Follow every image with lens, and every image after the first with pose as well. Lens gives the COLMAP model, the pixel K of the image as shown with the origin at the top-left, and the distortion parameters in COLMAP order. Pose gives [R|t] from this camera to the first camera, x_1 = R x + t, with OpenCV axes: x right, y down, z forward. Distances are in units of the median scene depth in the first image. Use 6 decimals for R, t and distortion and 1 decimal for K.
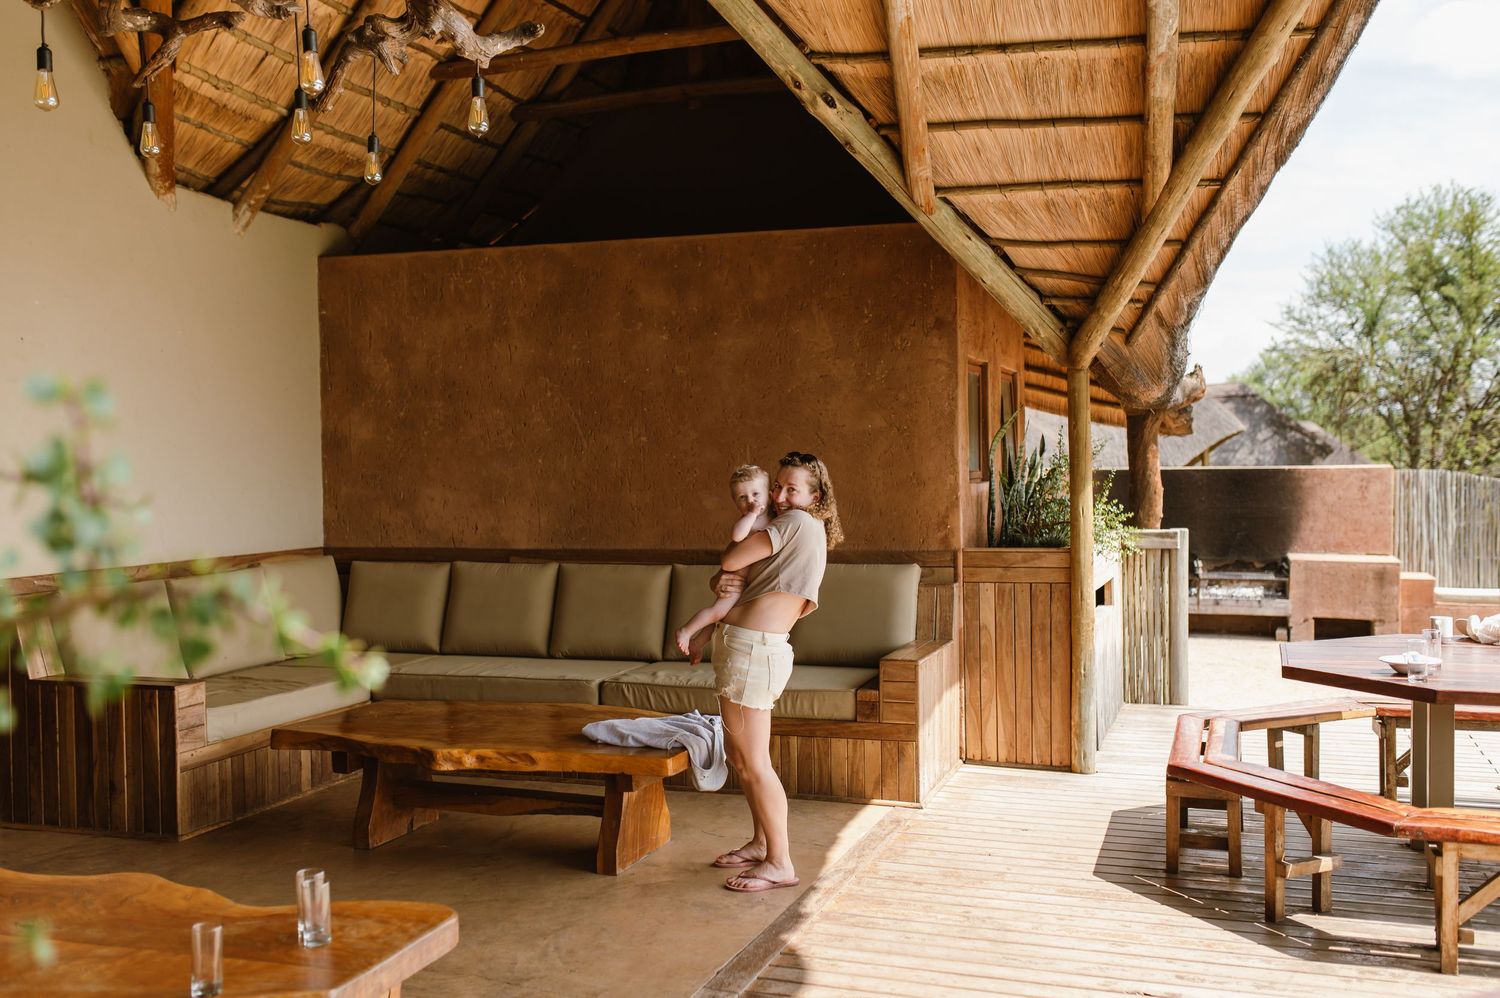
lens RADIAL K [[1468.4, 0, 750.0], [0, 1468.4, 499.0], [0, 0, 1]] dist [-0.014656, 0.109894]
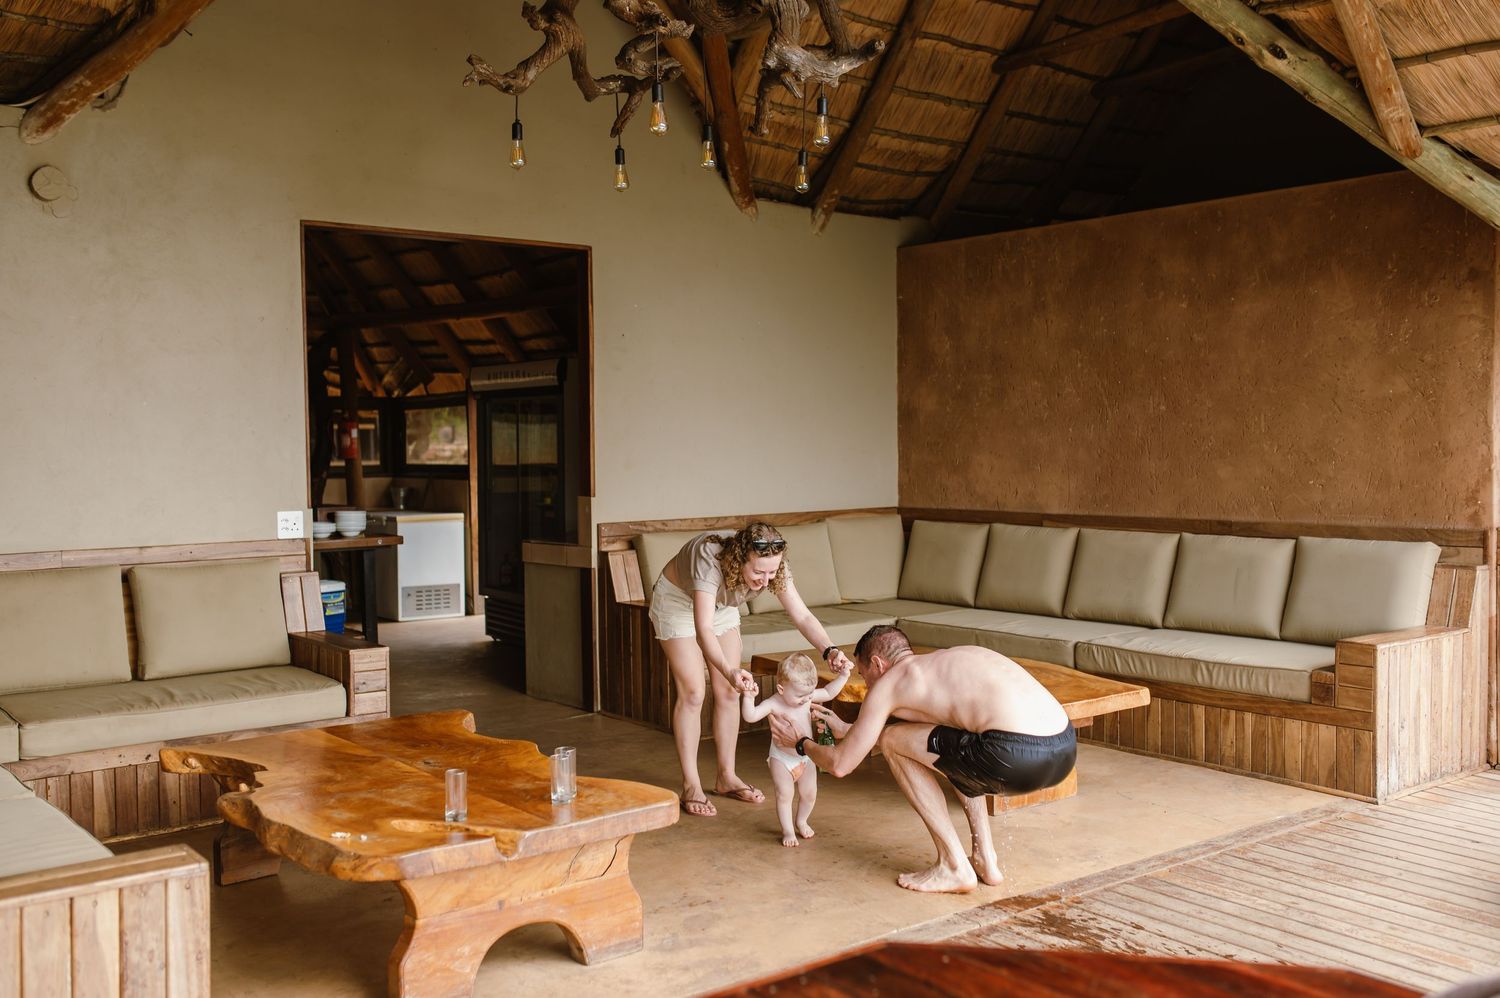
lens RADIAL K [[1468.4, 0, 750.0], [0, 1468.4, 499.0], [0, 0, 1]] dist [-0.014656, 0.109894]
pose [[0.827520, 0.024178, -0.560915, 0.267340], [-0.011633, 0.999596, 0.025924, -0.001280], [0.561315, -0.014928, 0.827468, 0.009390]]
